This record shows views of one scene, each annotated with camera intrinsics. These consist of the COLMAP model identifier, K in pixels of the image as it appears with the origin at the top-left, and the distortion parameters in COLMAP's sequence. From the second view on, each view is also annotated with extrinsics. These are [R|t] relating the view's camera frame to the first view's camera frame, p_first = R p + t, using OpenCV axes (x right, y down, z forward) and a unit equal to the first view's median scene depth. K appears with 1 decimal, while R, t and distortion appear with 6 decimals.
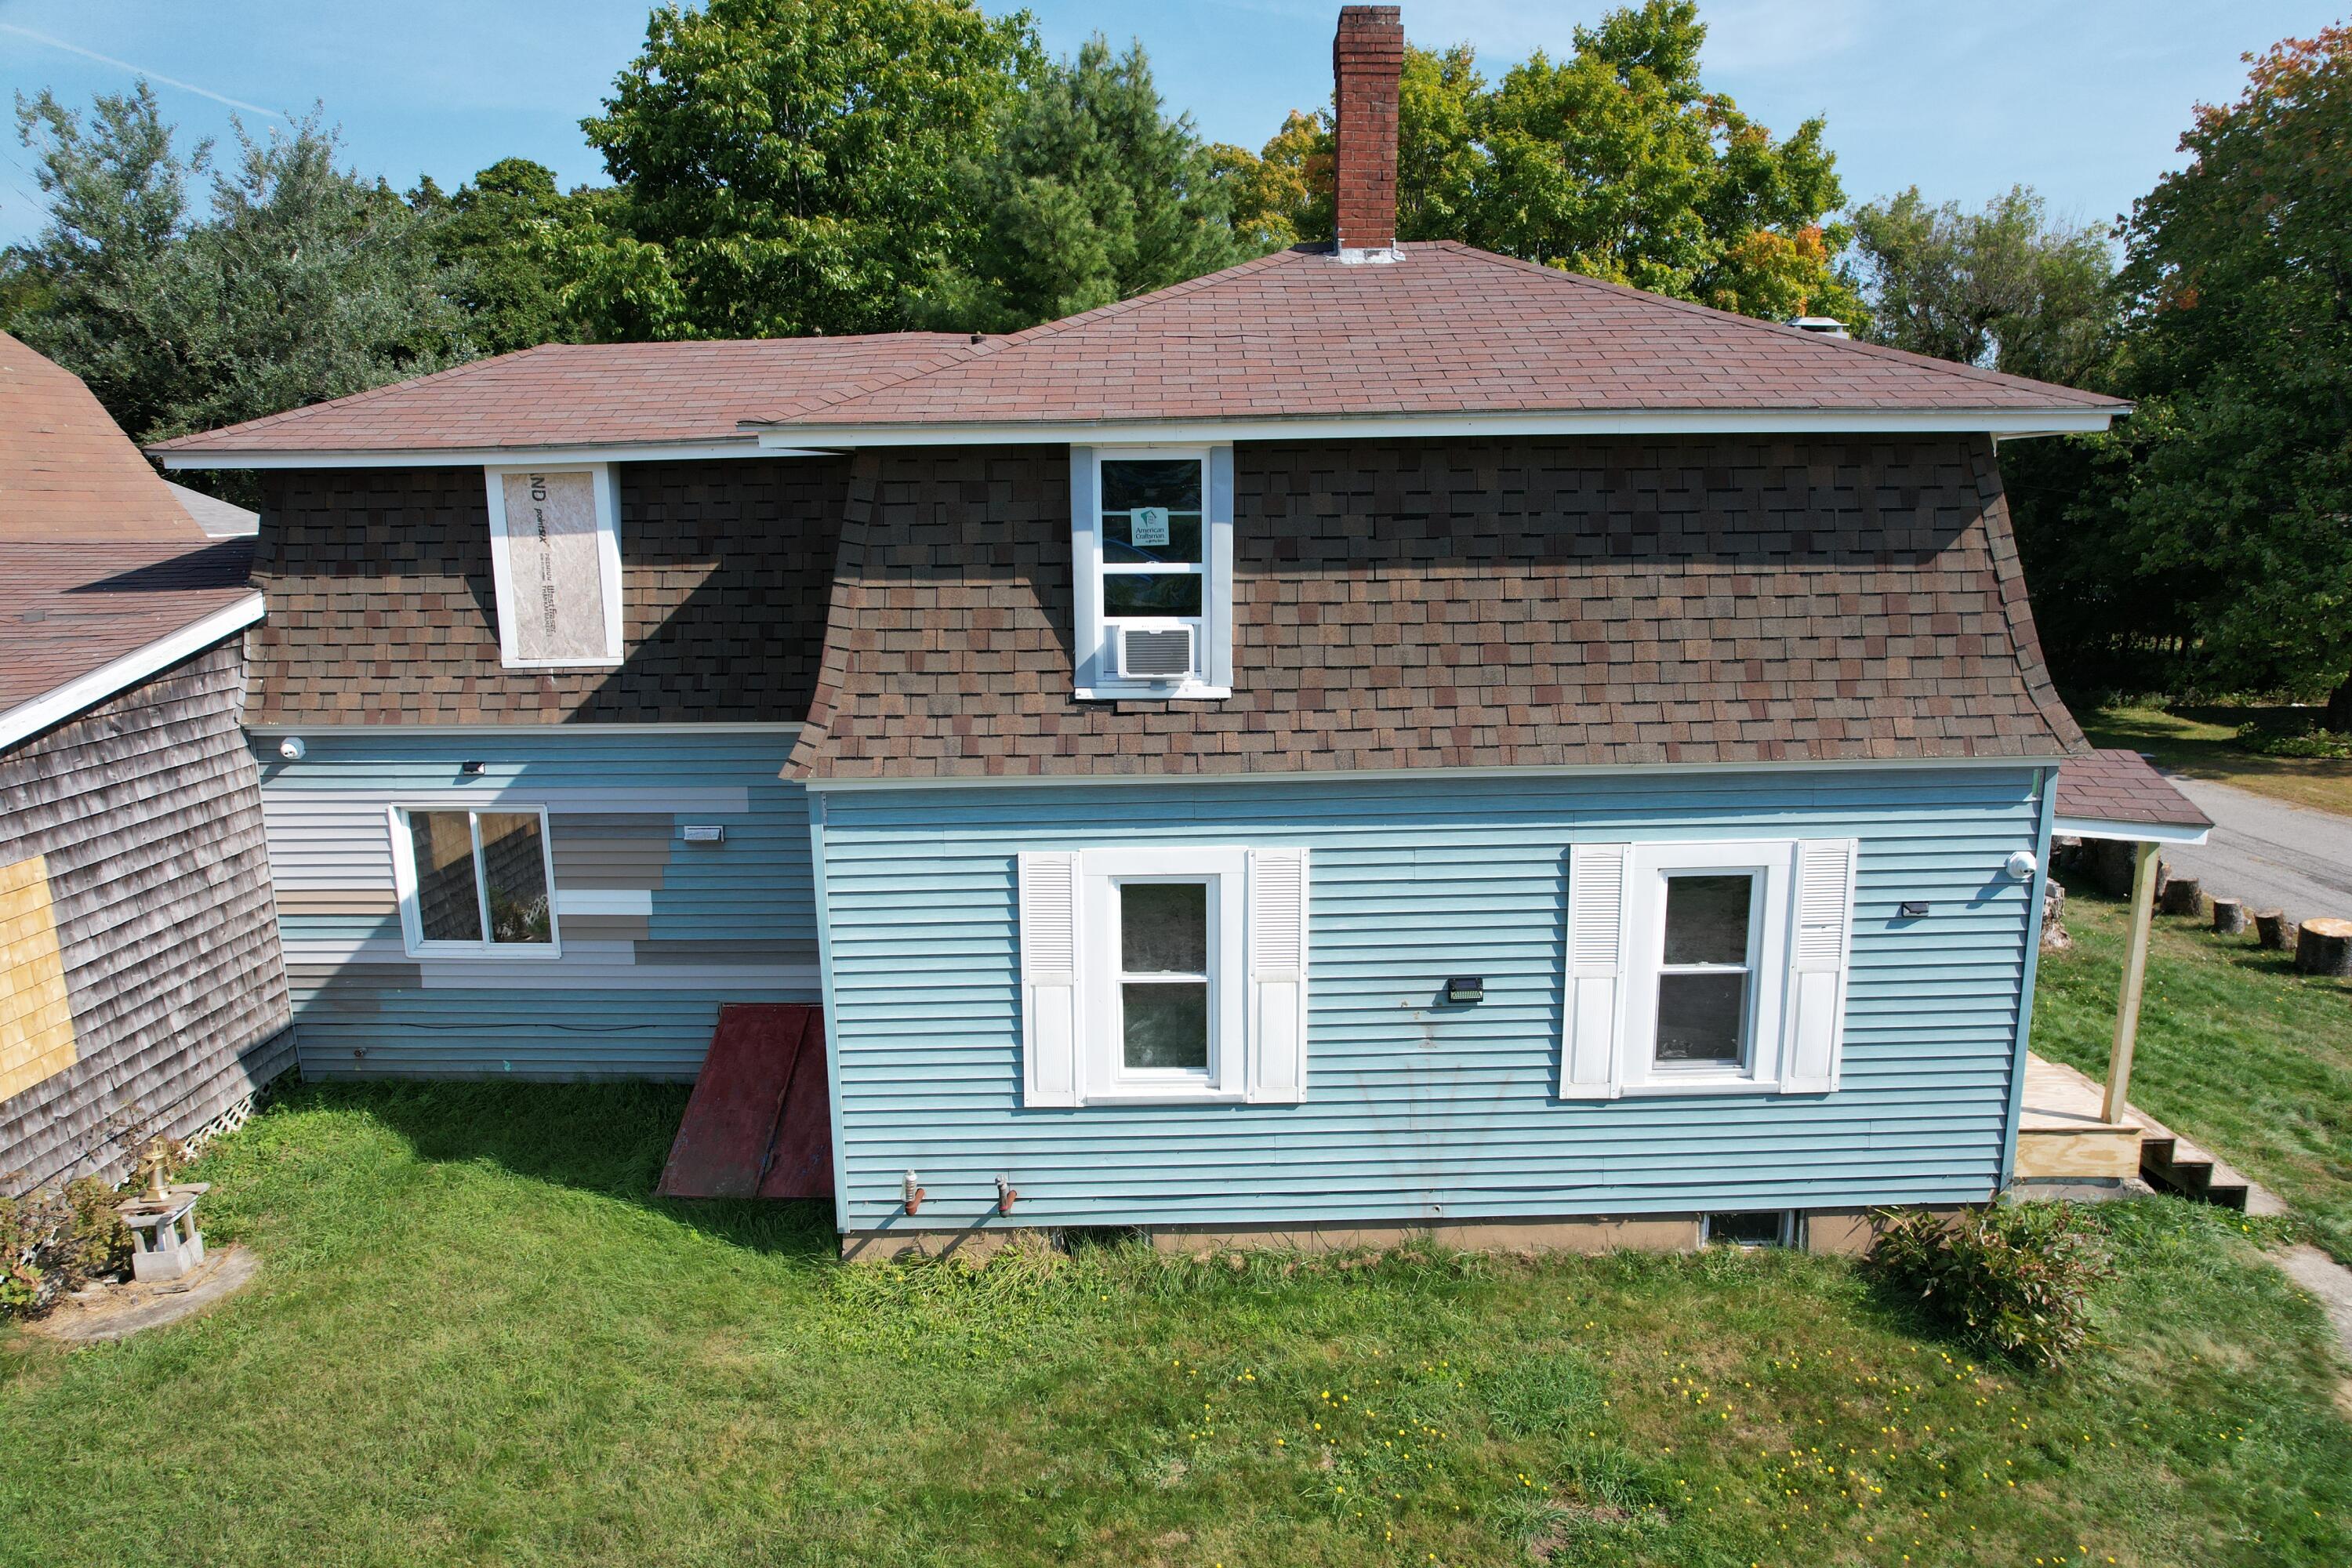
lens RADIAL K [[1501.5, 0, 1180.4], [0, 1501.5, 805.1], [0, 0, 1]] dist [-0.072047, 0.067481]
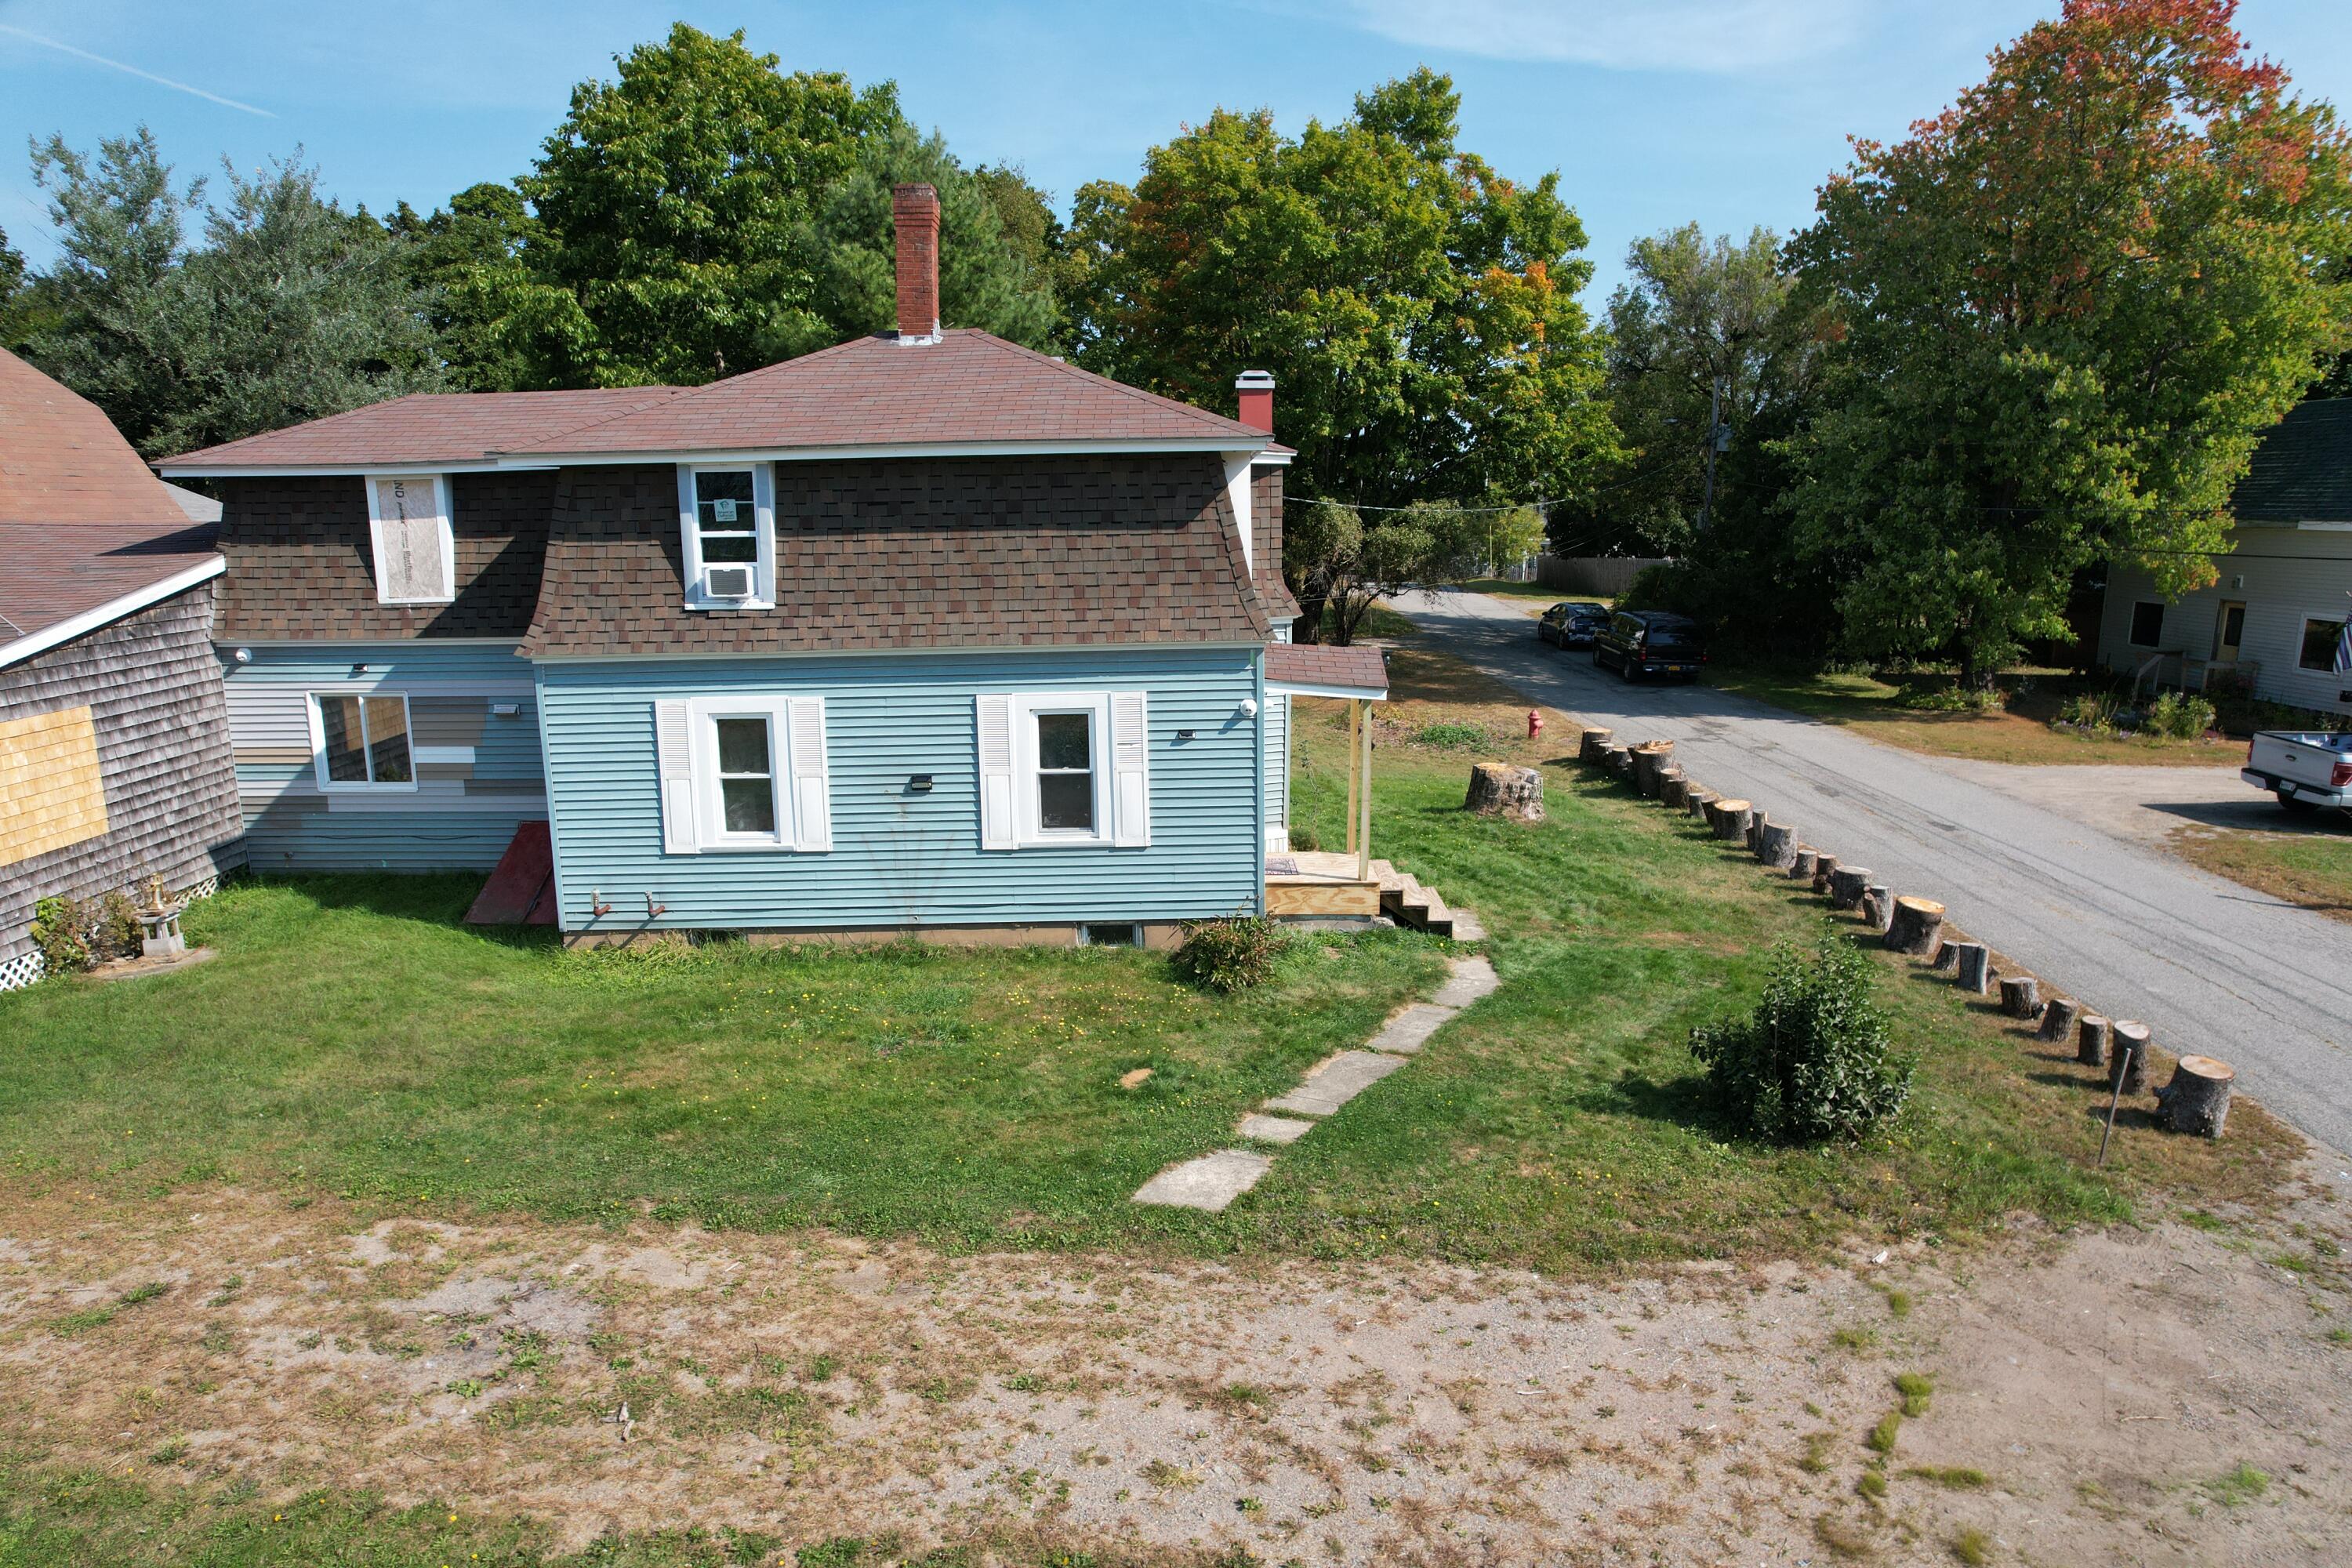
lens RADIAL K [[1505.1, 0, 1181.6], [0, 1505.1, 804.9], [0, 0, 1]] dist [-0.078378, 0.072911]
pose [[1.000000, -0.000103, 0.000836, 0.466759], [0.000103, 1.000000, -0.000280, 0.144044], [-0.000836, 0.000280, 1.000000, -0.673364]]
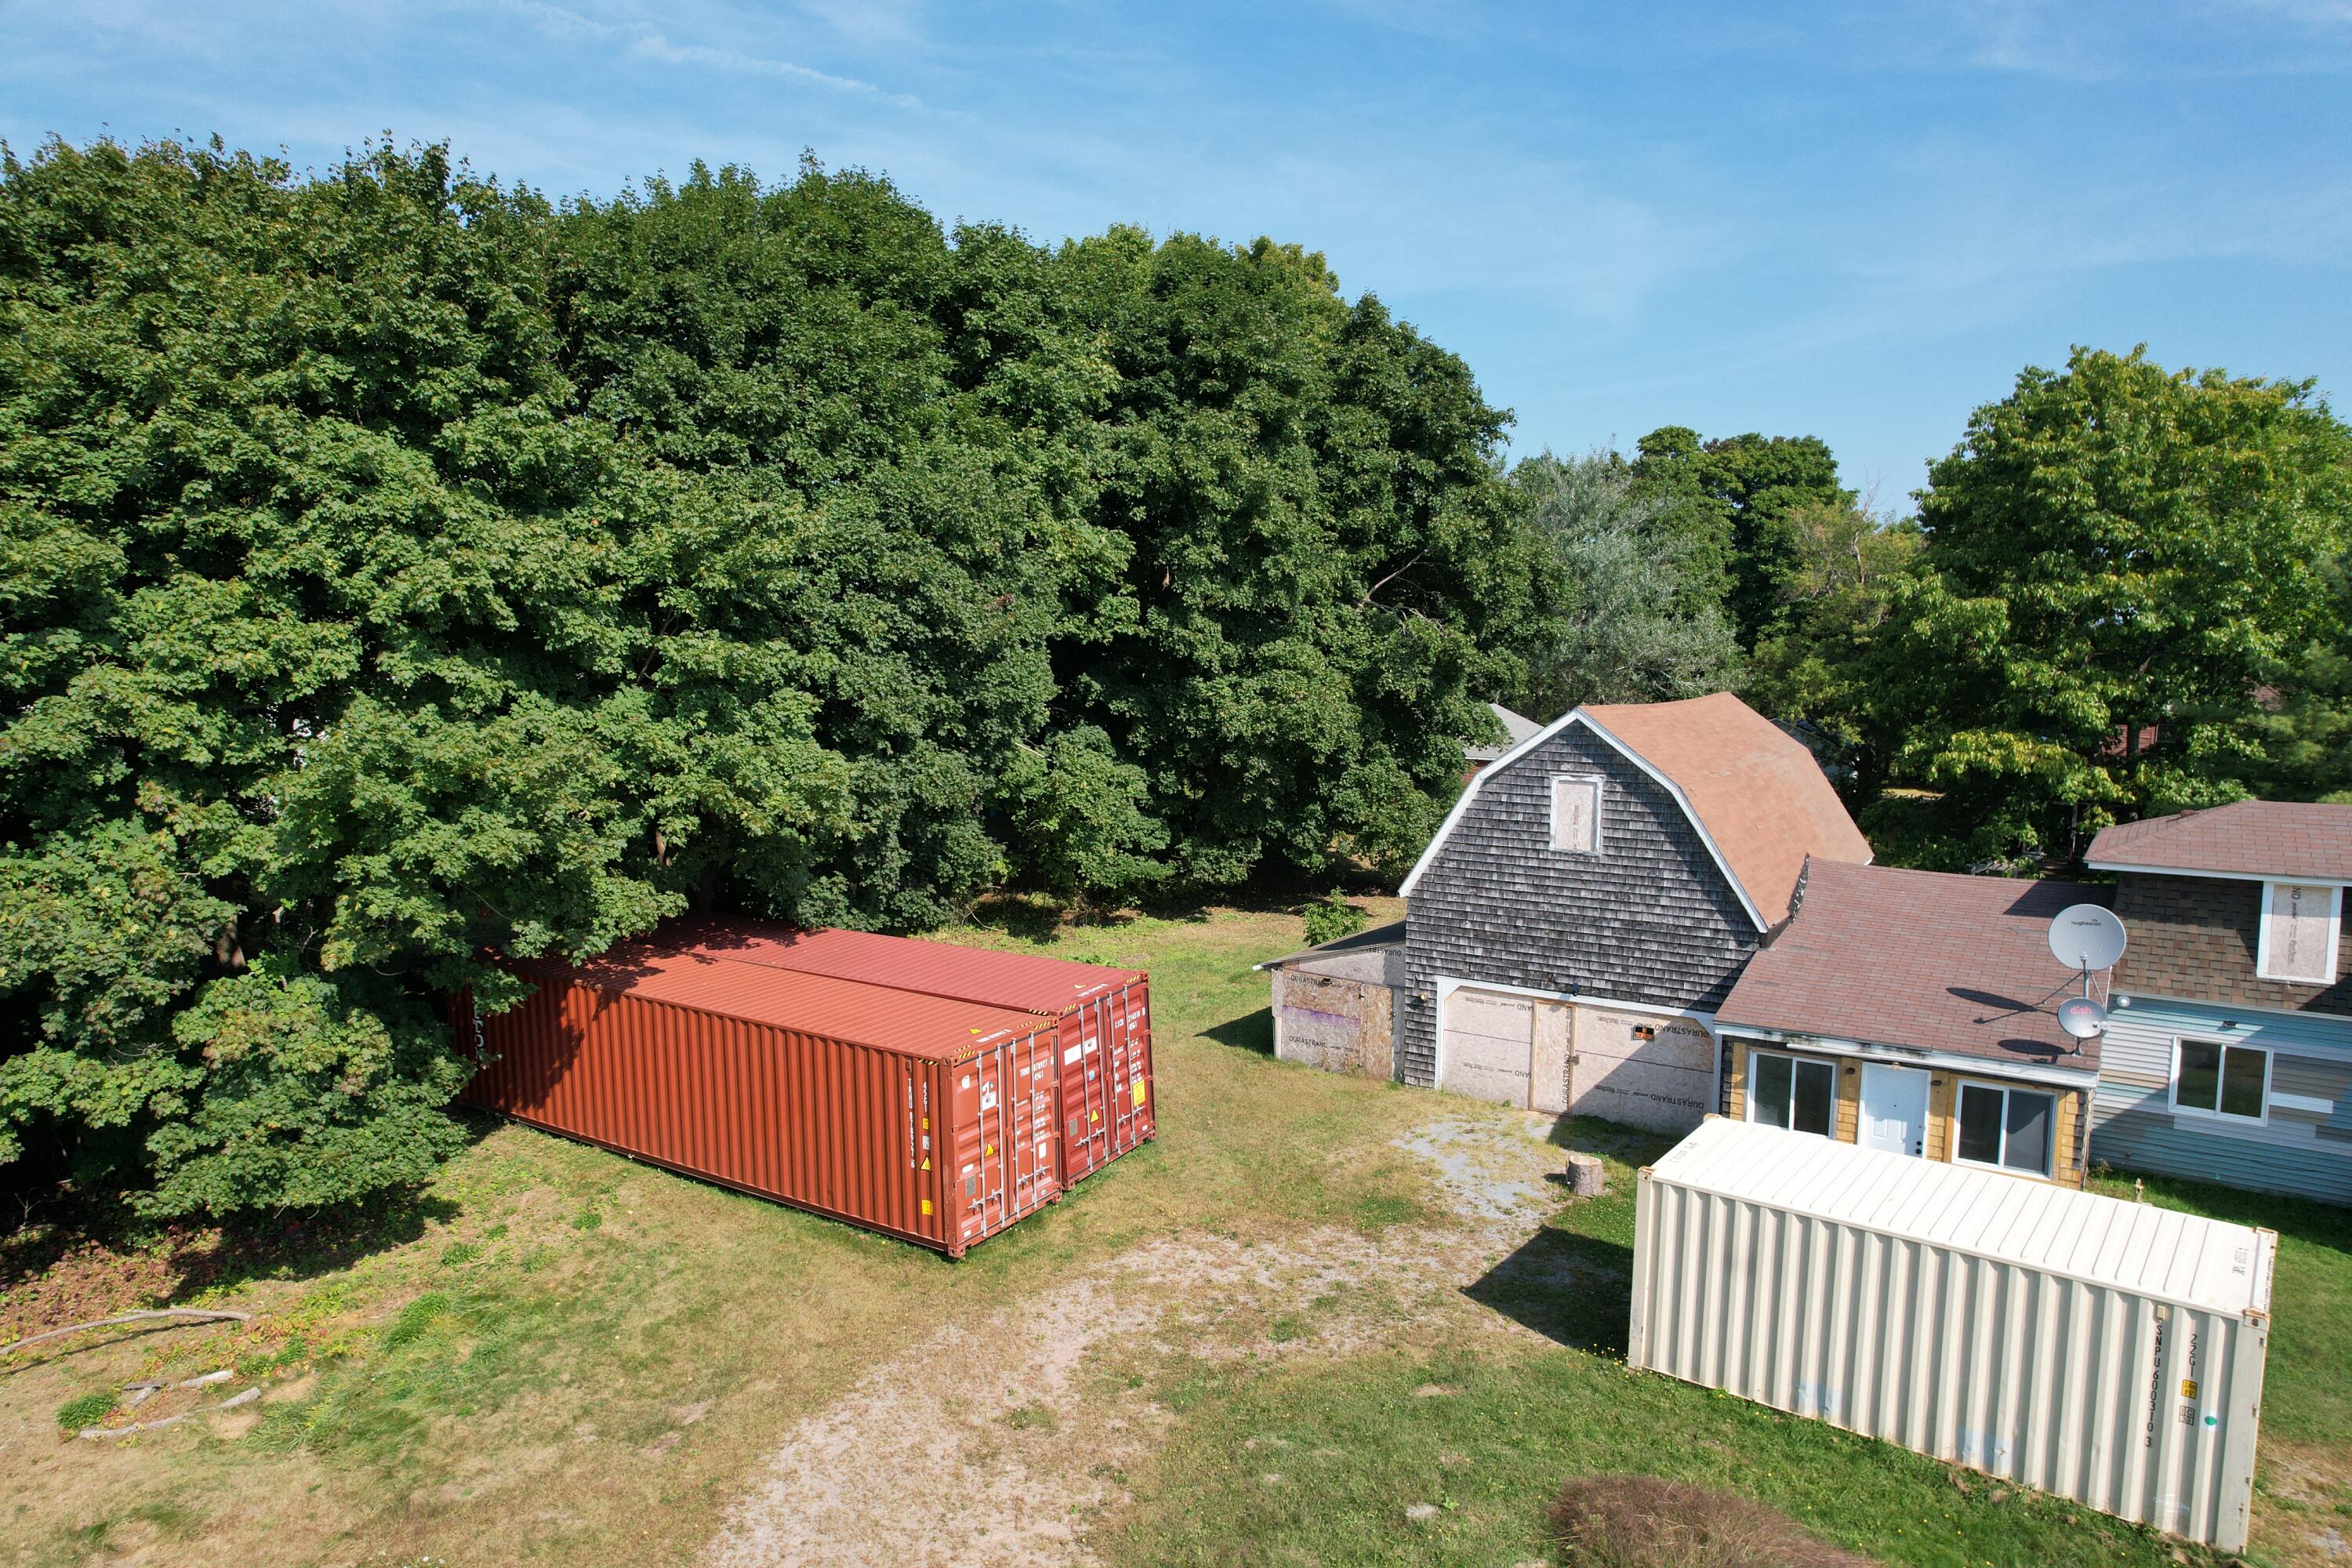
lens RADIAL K [[1502.0, 0, 1180.5], [0, 1502.0, 808.1], [0, 0, 1]] dist [-0.073615, 0.067368]
pose [[0.830763, 0.069121, -0.552317, -0.689729], [-0.120364, 0.991091, -0.057013, -0.036273], [0.543456, 0.113844, 0.831682, -1.739893]]
